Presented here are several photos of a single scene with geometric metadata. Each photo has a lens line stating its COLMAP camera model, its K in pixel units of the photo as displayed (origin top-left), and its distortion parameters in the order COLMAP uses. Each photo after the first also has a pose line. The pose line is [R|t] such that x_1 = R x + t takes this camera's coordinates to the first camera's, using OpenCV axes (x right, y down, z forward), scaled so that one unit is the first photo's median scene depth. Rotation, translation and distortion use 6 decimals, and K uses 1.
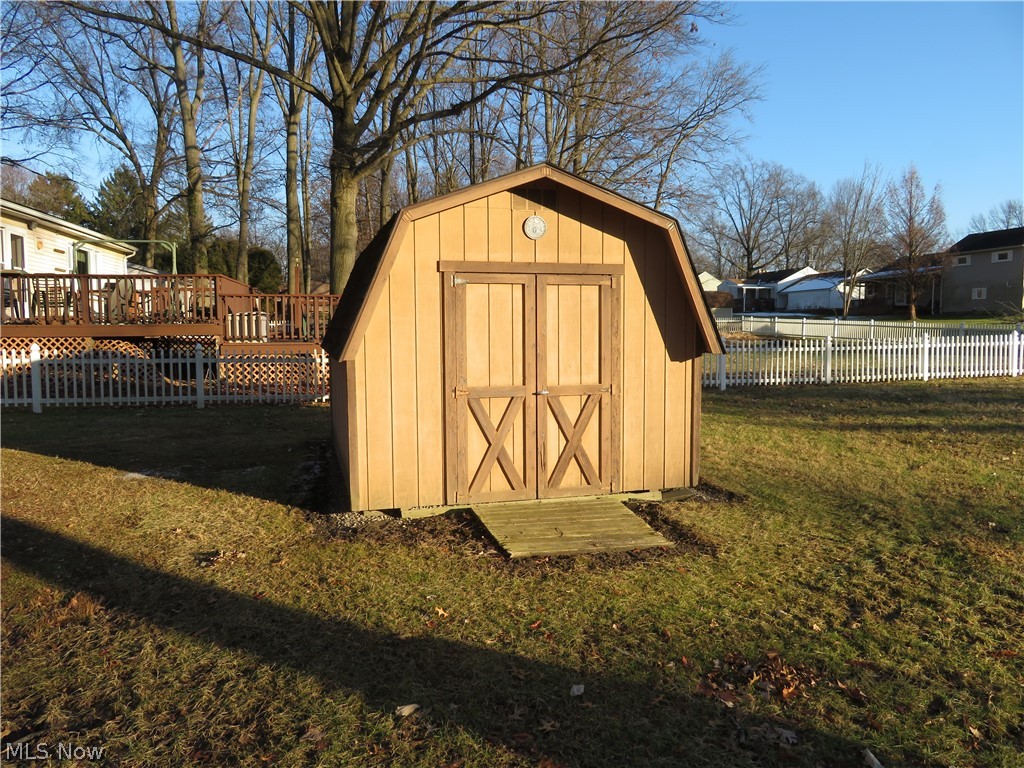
lens RADIAL K [[732.3, 0, 510.0], [0, 732.3, 384.4], [0, 0, 1]] dist [-0.009674, 0.000576]
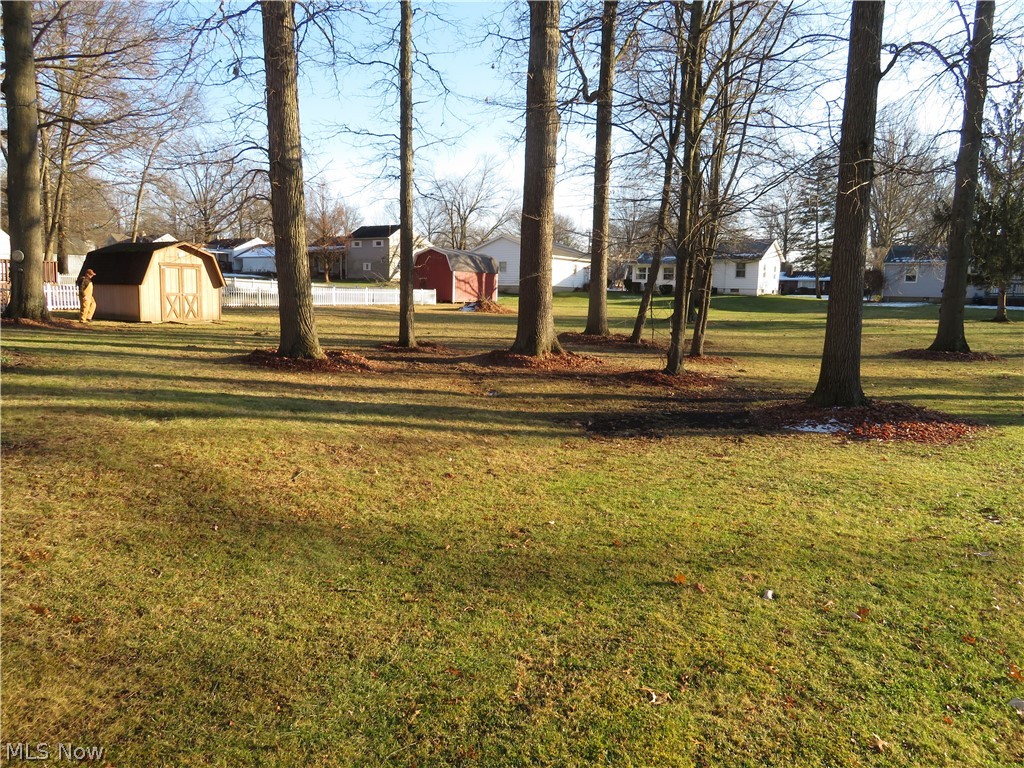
lens RADIAL K [[732.3, 0, 510.0], [0, 732.3, 379.7], [0, 0, 1]] dist [-0.009674, 0.000576]
pose [[0.759203, -0.054257, 0.648588, -0.277817], [0.023270, 0.998145, 0.056261, 0.066275], [-0.650437, -0.027621, 0.759057, -0.739088]]
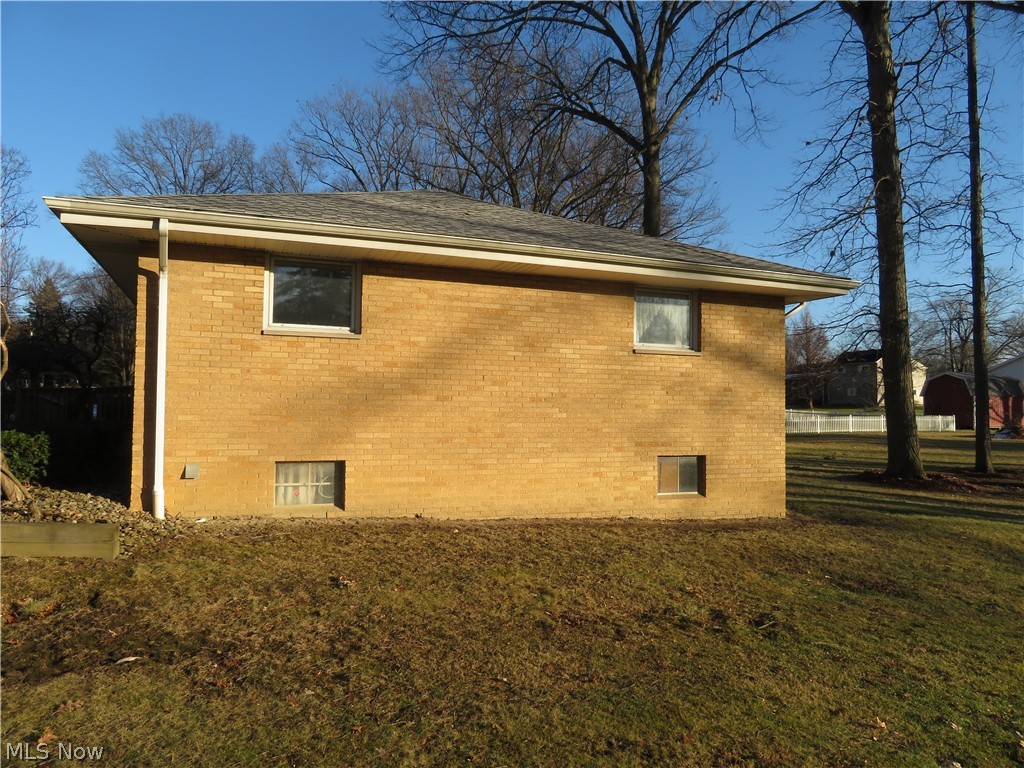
lens RADIAL K [[732.3, 0, 511.0], [0, 732.3, 385.9], [0, 0, 1]] dist [-0.009674, 0.000576]
pose [[0.993229, 0.016244, 0.115030, -0.471136], [-0.003445, 0.993858, -0.110605, 0.067607], [-0.116120, 0.109460, 0.987185, -0.838445]]
